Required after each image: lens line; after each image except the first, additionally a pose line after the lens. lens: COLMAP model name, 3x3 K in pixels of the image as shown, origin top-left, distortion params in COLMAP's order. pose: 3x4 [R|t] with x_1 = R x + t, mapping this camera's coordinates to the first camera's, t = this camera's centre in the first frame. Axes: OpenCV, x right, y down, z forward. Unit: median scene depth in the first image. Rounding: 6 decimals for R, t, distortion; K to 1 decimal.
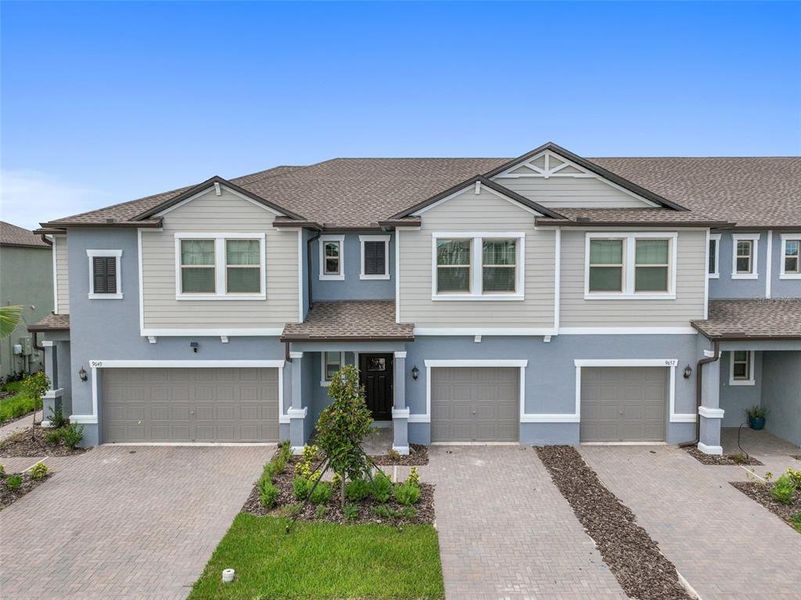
lens RADIAL K [[589.4, 0, 400.5], [0, 589.4, 300.0], [0, 0, 1]] dist [-0.054421, 0.088597]
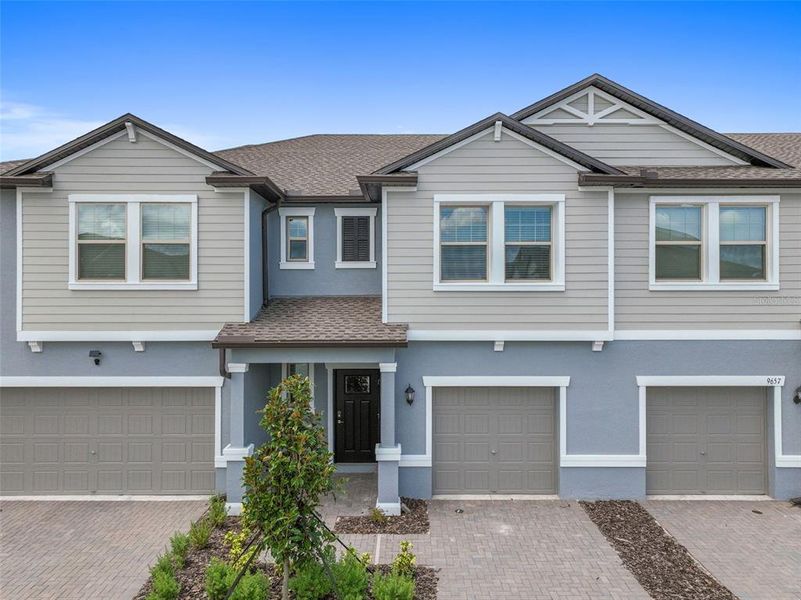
lens RADIAL K [[589.4, 0, 400.5], [0, 589.4, 300.0], [0, 0, 1]] dist [-0.054421, 0.088597]
pose [[0.999999, 0.001277, -0.000193, 0.014153], [-0.001286, 0.998547, -0.053875, 0.049251], [0.000123, 0.053875, 0.998548, 0.298276]]
